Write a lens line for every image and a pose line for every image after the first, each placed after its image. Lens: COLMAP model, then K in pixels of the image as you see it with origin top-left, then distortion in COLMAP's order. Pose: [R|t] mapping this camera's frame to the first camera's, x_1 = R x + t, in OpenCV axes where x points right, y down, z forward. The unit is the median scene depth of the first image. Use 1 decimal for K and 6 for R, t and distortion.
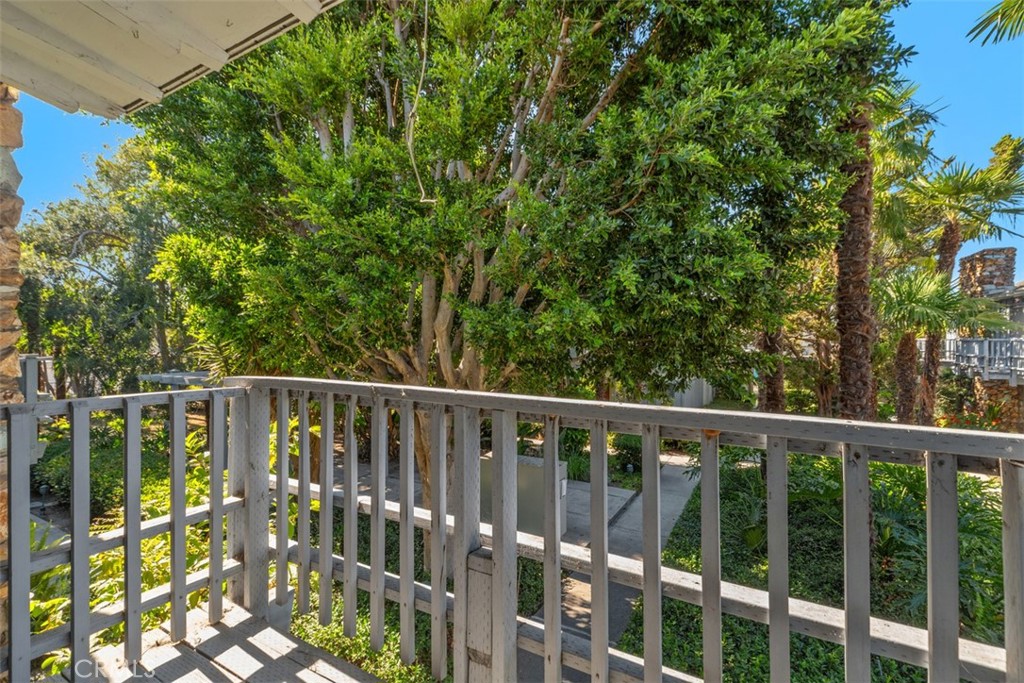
lens RADIAL K [[467.2, 0, 516.9], [0, 467.2, 343.1], [0, 0, 1]] dist [0.003979, -0.001958]
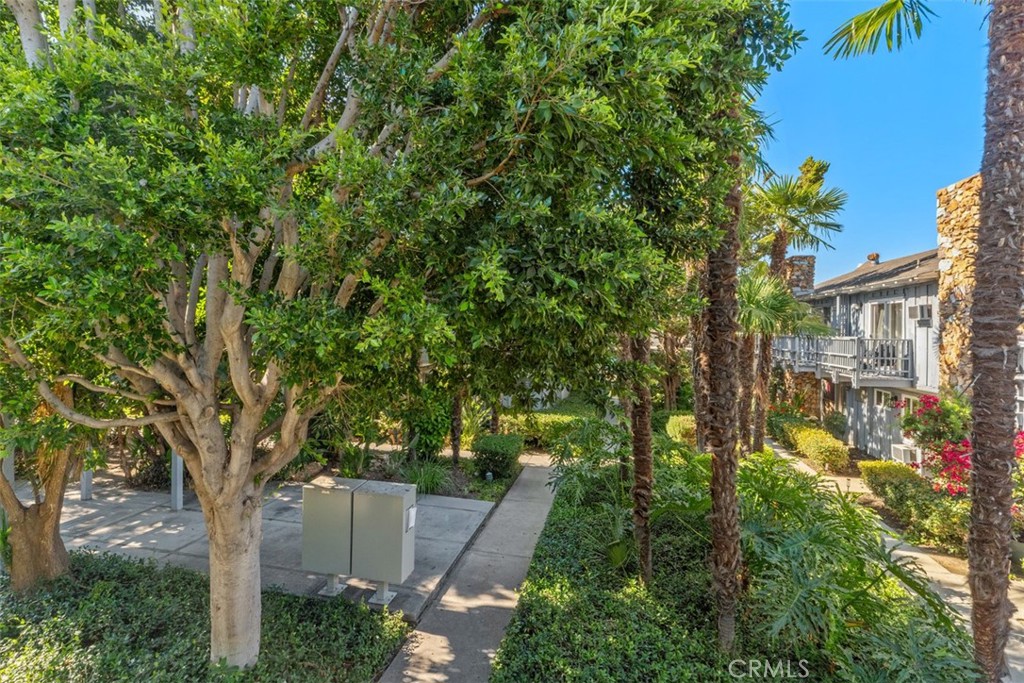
lens RADIAL K [[467.2, 0, 510.6], [0, 467.2, 332.1], [0, 0, 1]] dist [0.003979, -0.001958]
pose [[0.960520, 0.010494, 0.278013, 0.056296], [-0.014200, 0.999835, 0.011320, -0.049319], [-0.277848, -0.014820, 0.960511, 0.256667]]
